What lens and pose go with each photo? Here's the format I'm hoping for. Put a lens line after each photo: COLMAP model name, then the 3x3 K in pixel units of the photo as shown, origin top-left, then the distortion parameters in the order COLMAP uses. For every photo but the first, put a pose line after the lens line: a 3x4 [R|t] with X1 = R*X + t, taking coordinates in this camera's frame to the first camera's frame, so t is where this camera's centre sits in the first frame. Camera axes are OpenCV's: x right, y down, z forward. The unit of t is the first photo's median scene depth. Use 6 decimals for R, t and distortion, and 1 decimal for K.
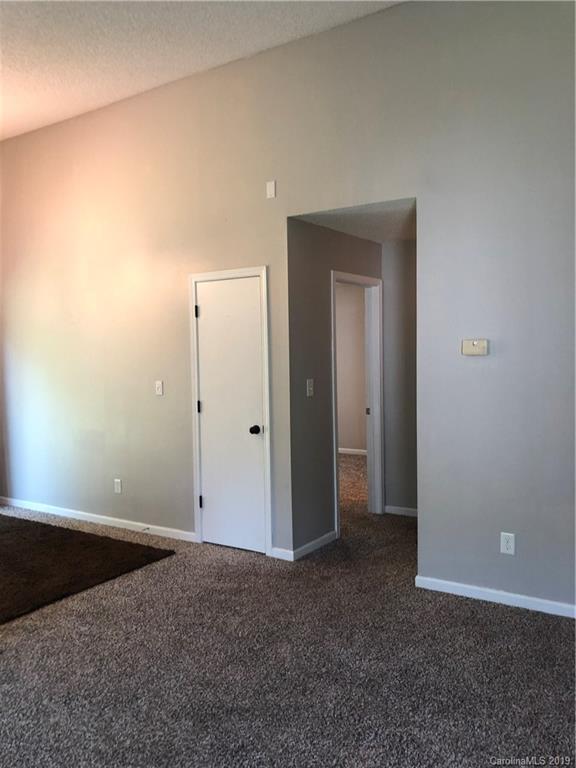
lens RADIAL K [[636.7, 0, 287.1], [0, 636.7, 383.6], [0, 0, 1]] dist [0.005903, -0.024431]
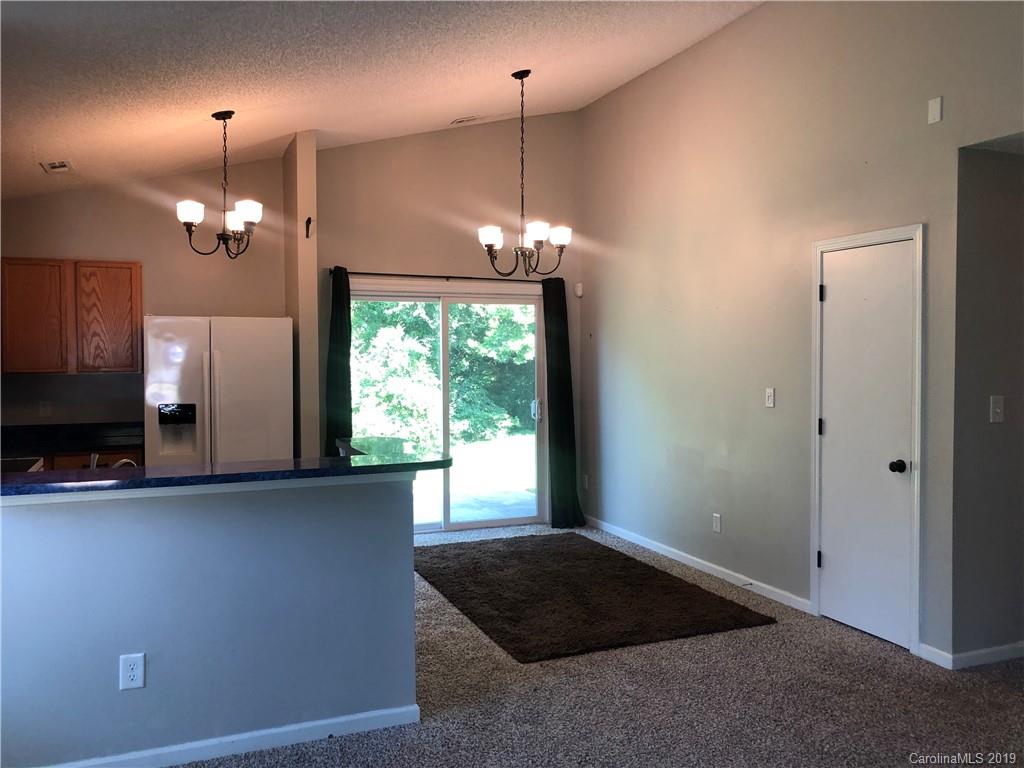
lens RADIAL K [[848.9, 0, 491.6], [0, 848.9, 399.4], [0, 0, 1]] dist [0.005903, -0.024431]
pose [[0.821834, 0.052995, -0.567257, 0.101618], [-0.045592, 0.998589, 0.027238, -0.003328], [0.567899, 0.003478, 0.823091, 0.004161]]
